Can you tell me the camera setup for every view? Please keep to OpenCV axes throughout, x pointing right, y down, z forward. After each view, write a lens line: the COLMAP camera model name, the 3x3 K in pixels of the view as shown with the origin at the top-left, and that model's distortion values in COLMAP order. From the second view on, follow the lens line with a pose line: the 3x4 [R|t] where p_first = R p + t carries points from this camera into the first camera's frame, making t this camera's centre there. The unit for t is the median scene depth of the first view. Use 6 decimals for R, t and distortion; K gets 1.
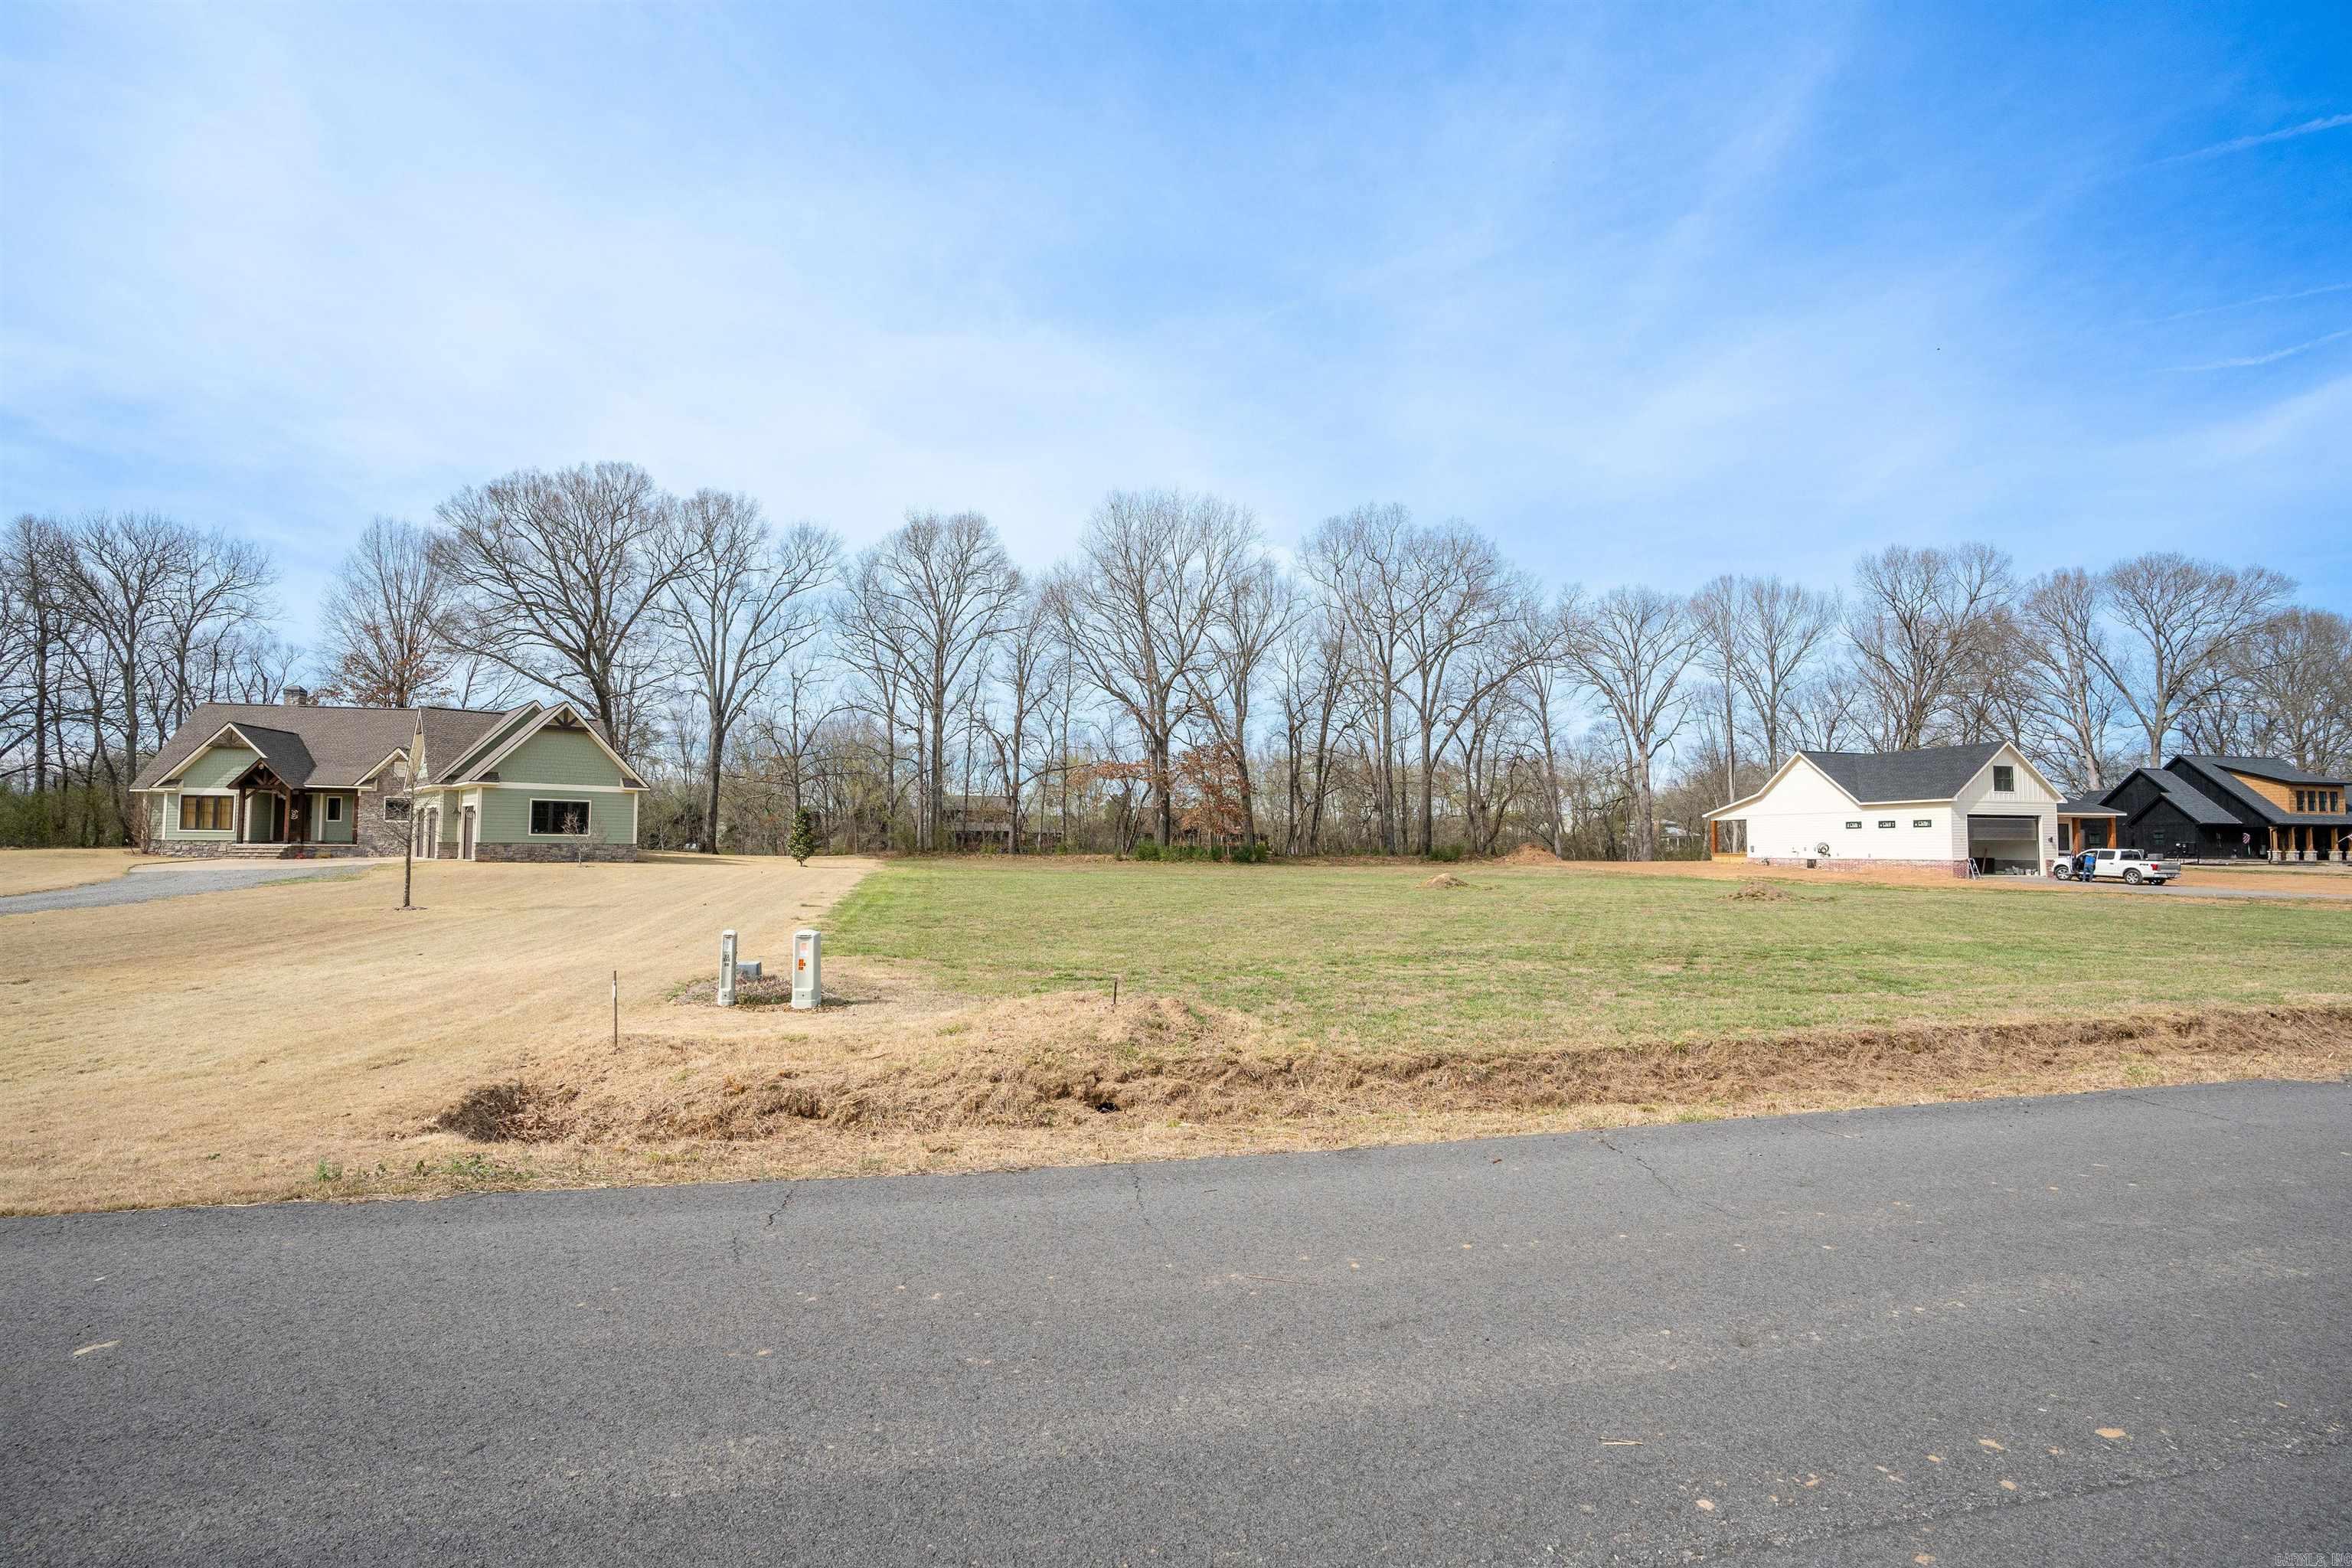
lens RADIAL K [[1129.4, 0, 1166.2], [0, 1129.4, 790.2], [0, 0, 1]] dist [-0.054059, 0.027221]
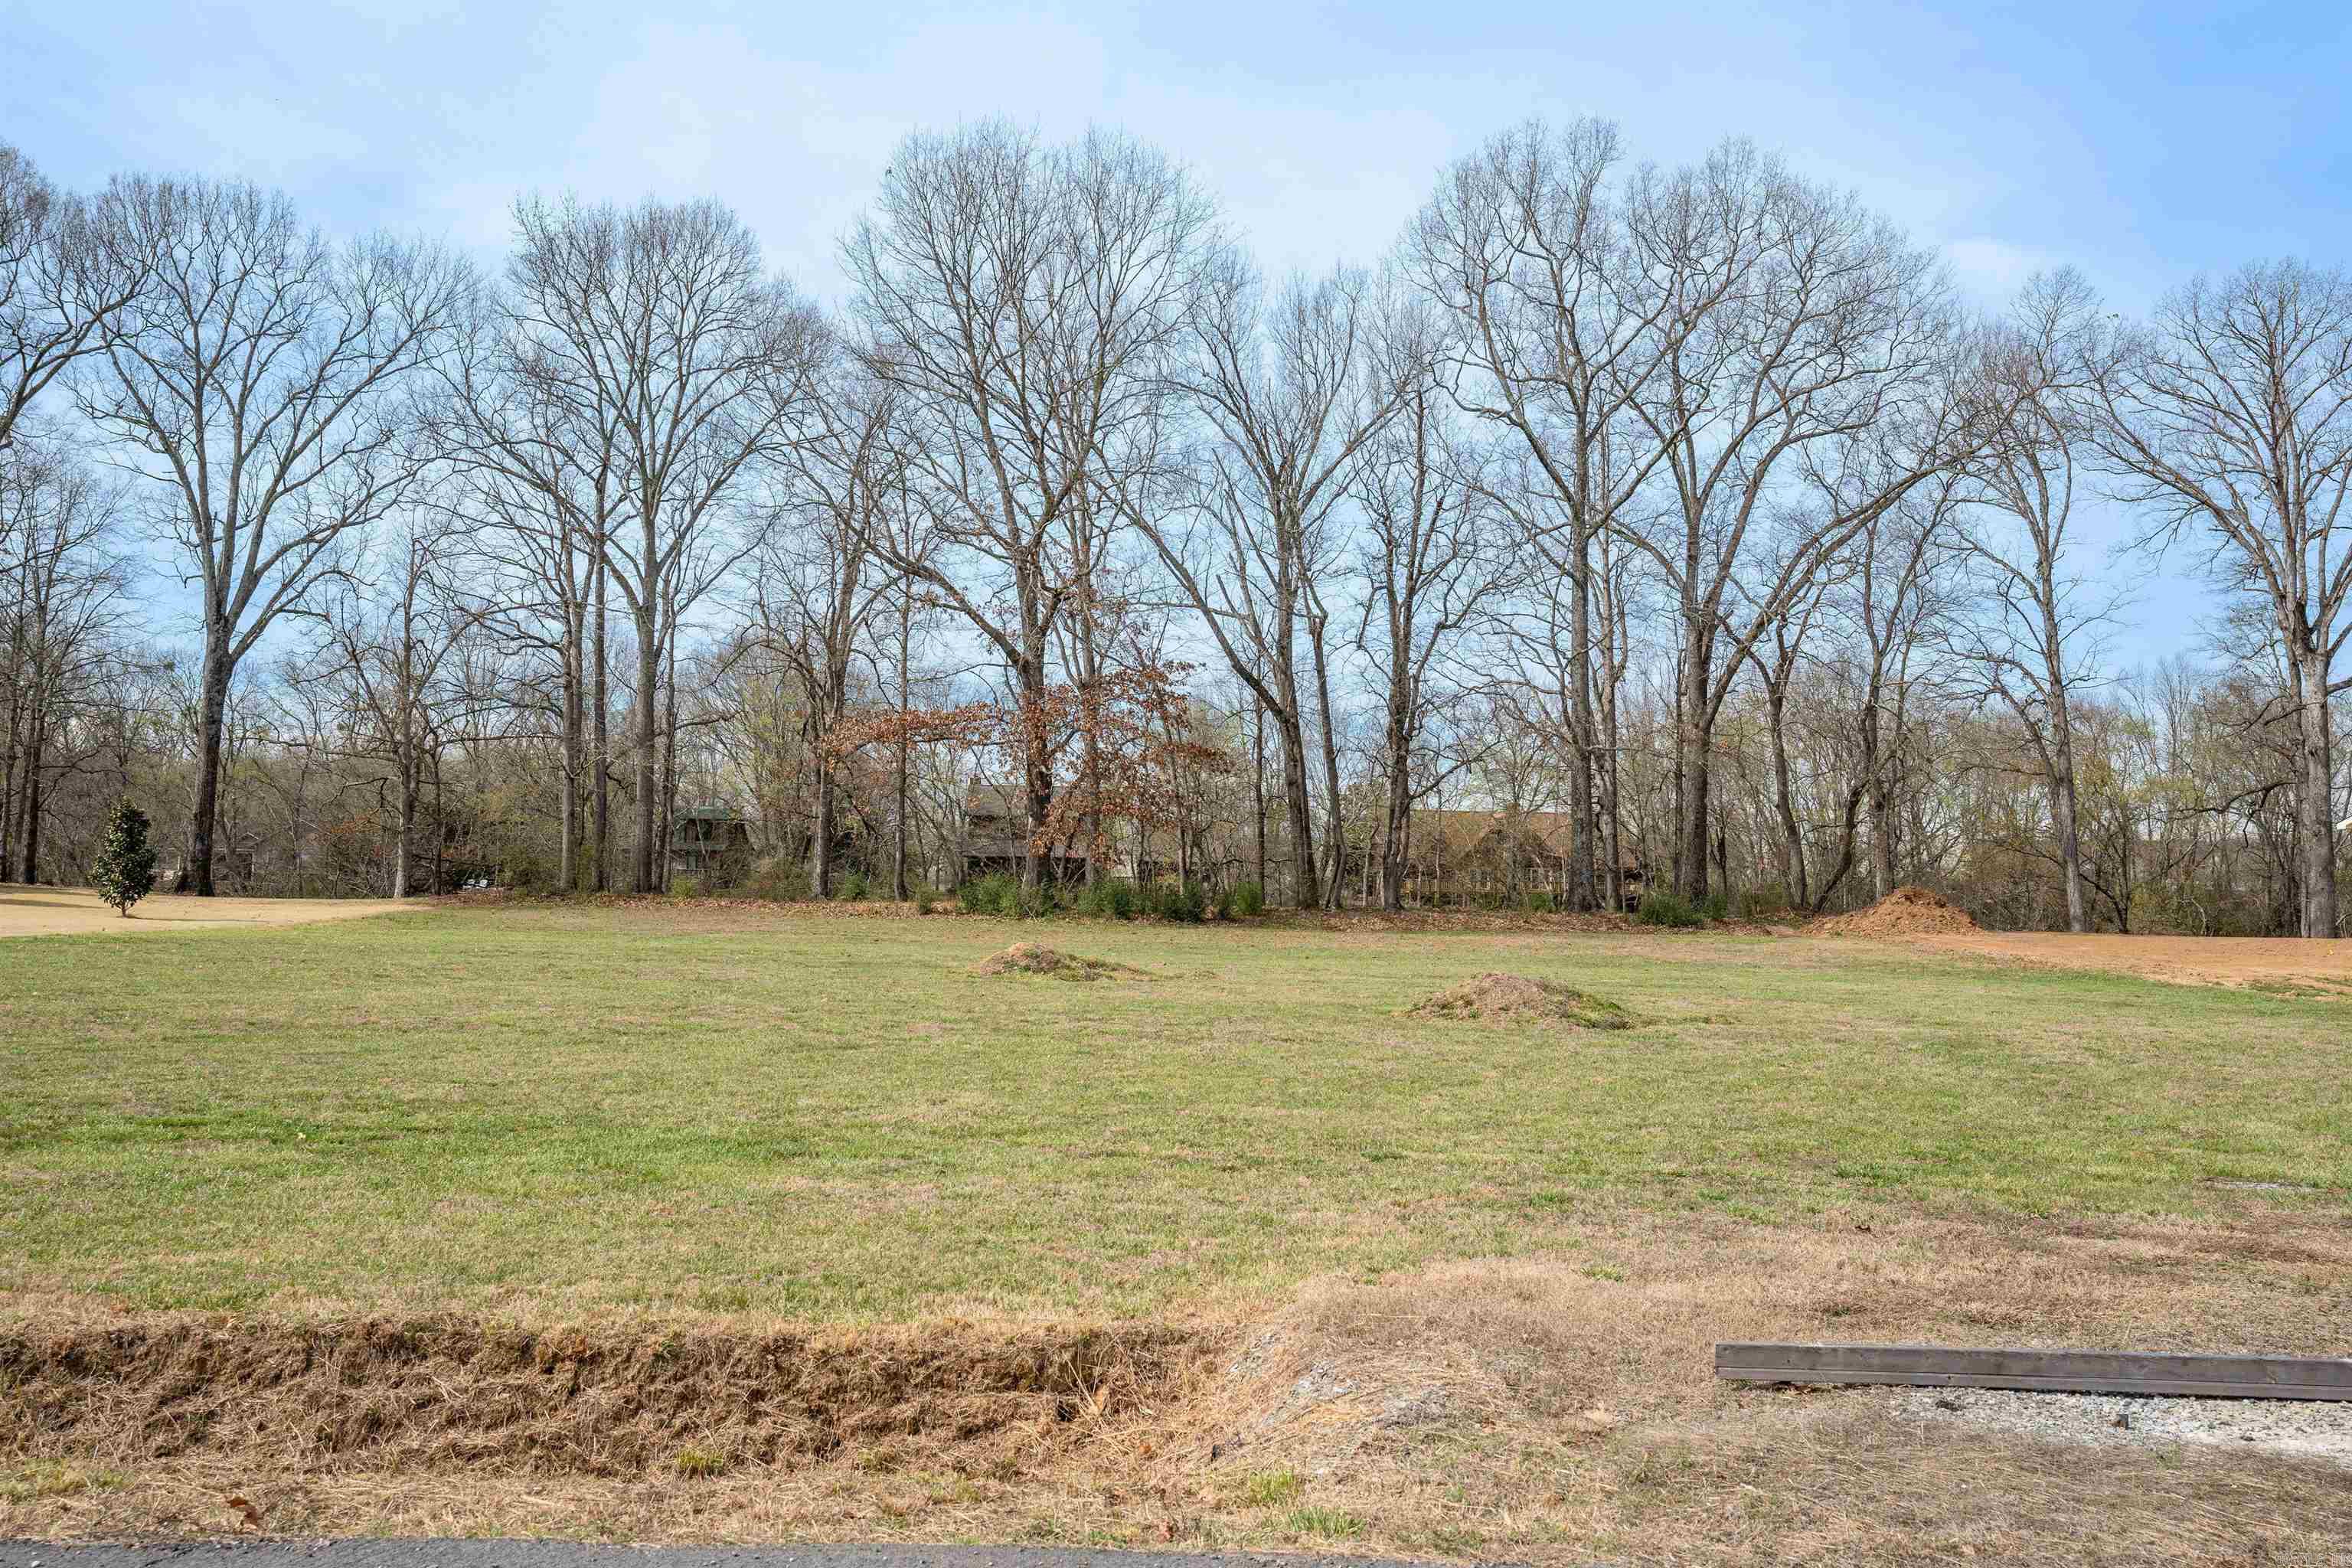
lens RADIAL K [[2303.0, 0, 1123.4], [0, 2303.0, 793.9], [0, 0, 1]] dist [0.109297, 0.000000]
pose [[0.970436, -0.000631, -0.241358, 0.222479], [0.002206, 0.999978, 0.006259, 0.004394], [0.241349, -0.006606, 0.970416, 0.055250]]
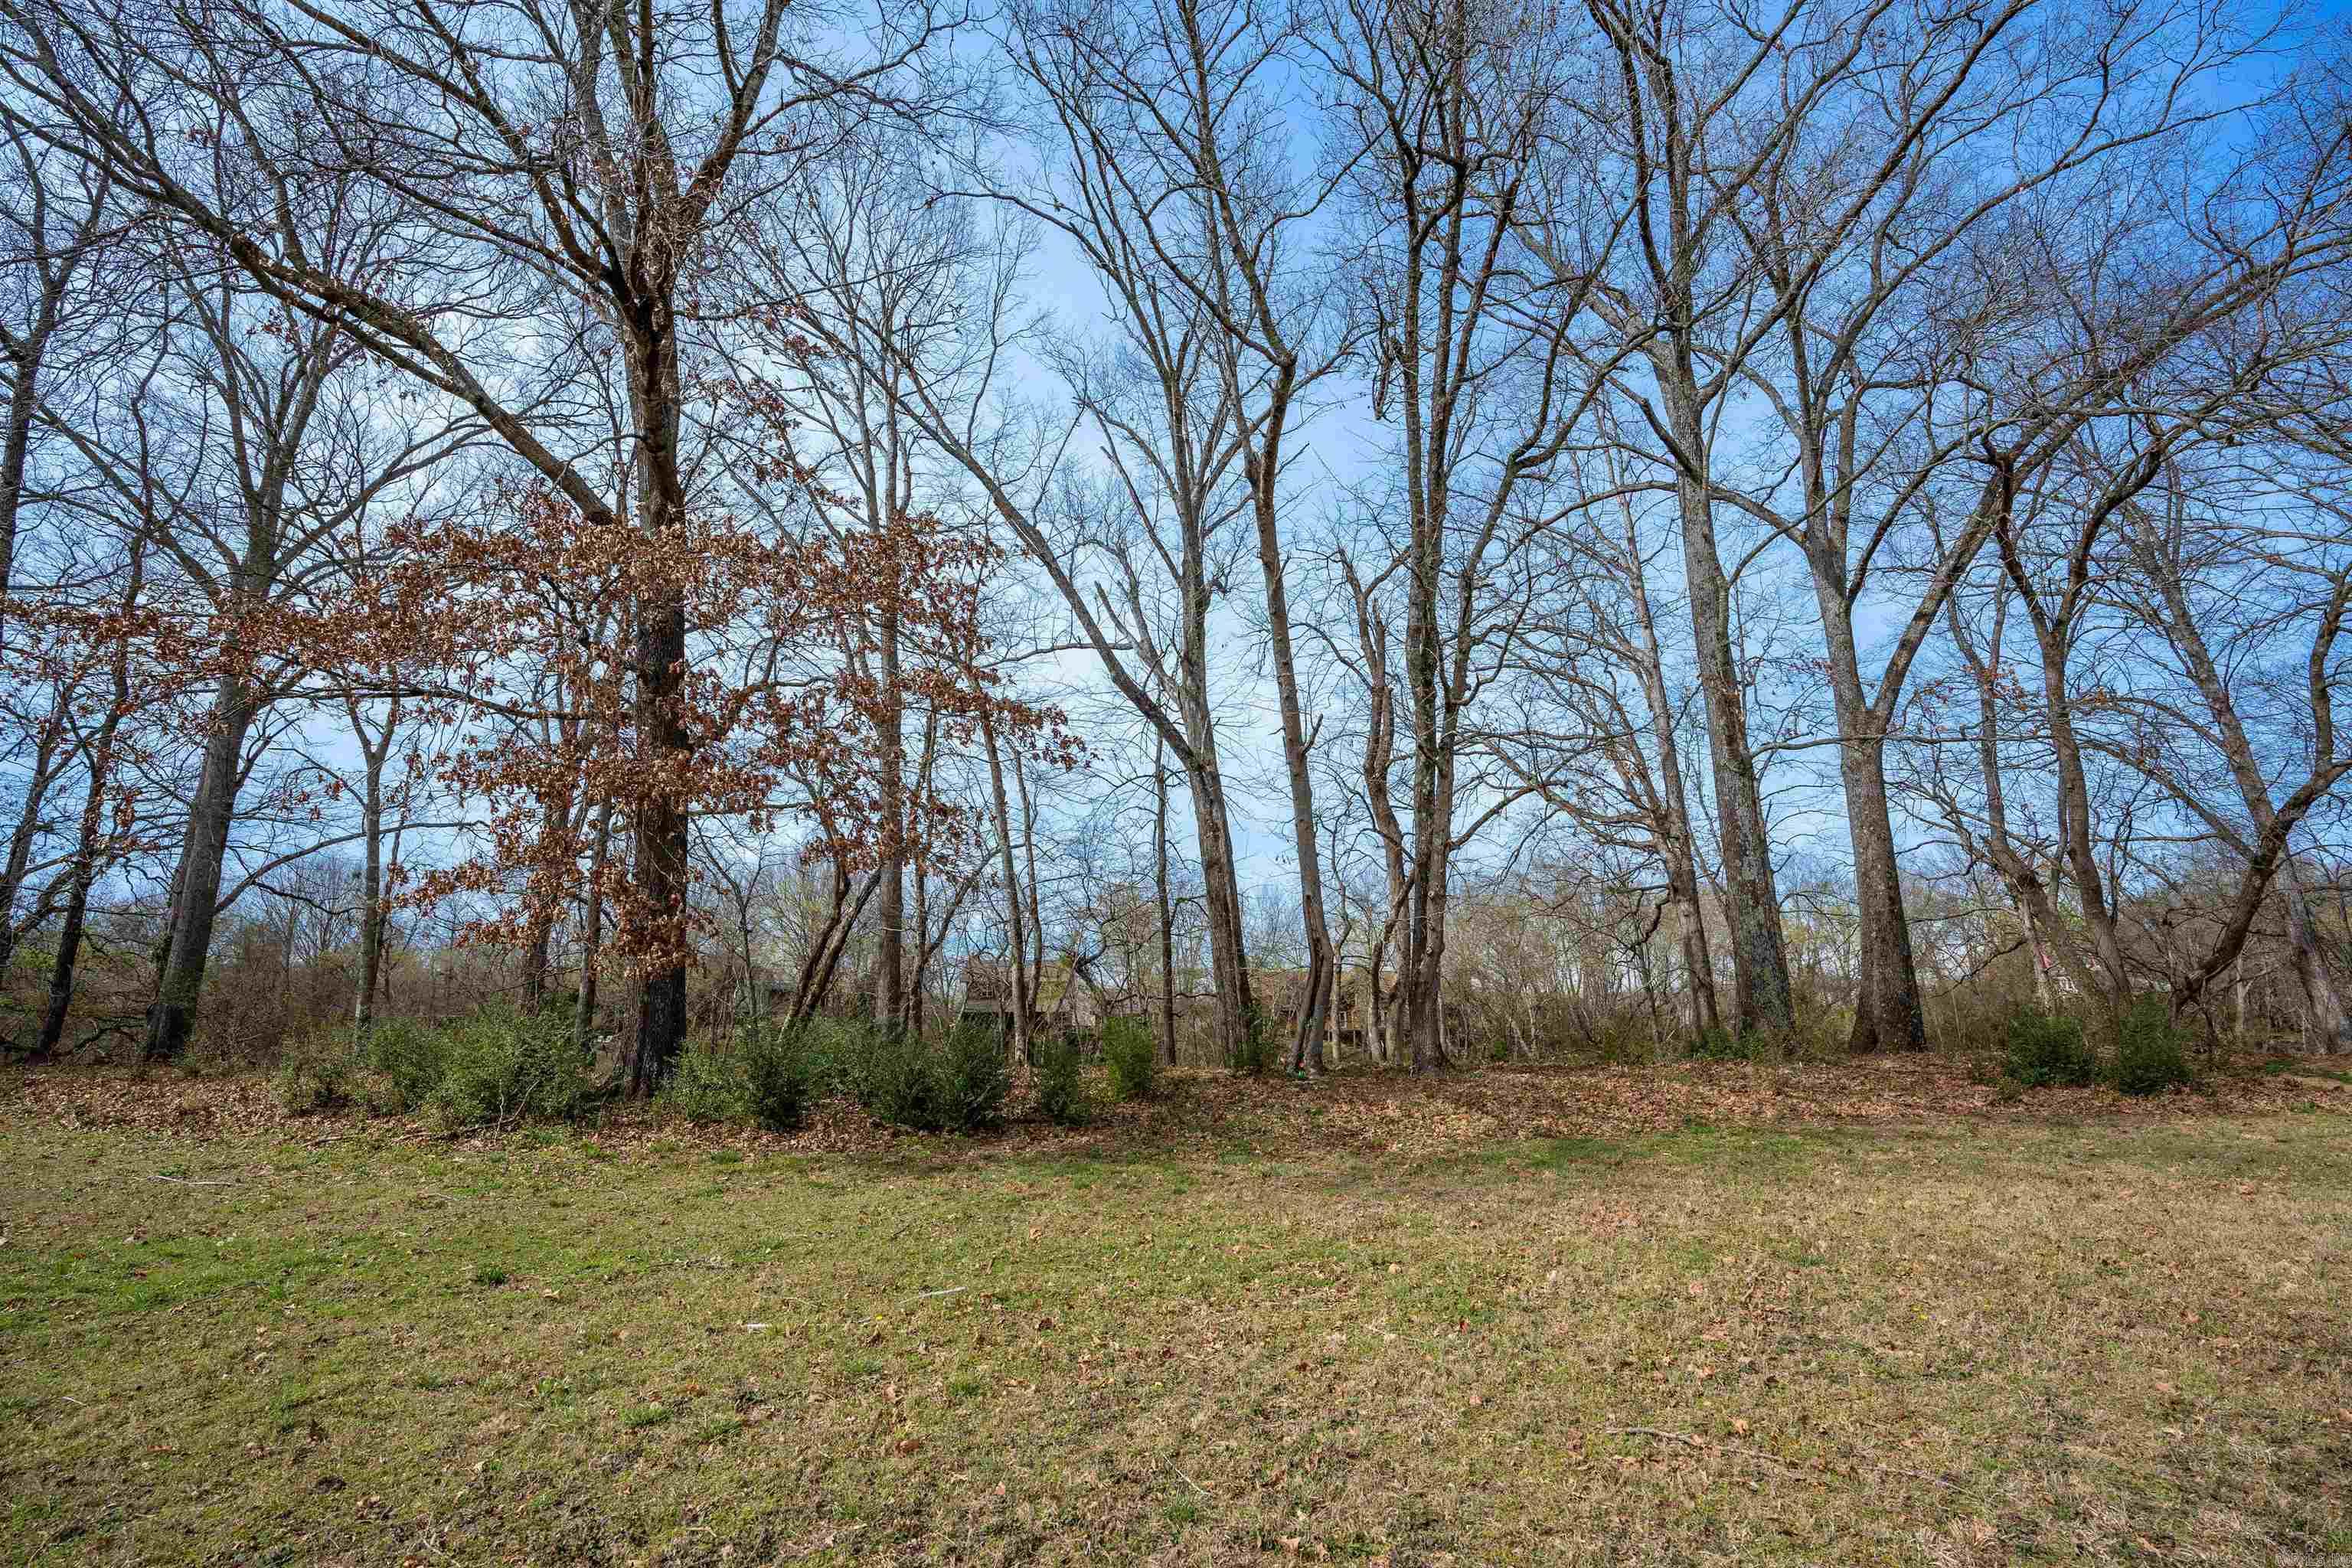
lens RADIAL K [[1129.4, 0, 1168.5], [0, 1129.4, 775.0], [0, 0, 1]] dist [-0.054059, 0.027221]
pose [[0.980274, -0.058330, -0.188838, 0.110737], [0.023639, 0.983202, -0.180986, 0.035189], [0.196222, 0.172952, 0.965186, 0.679865]]
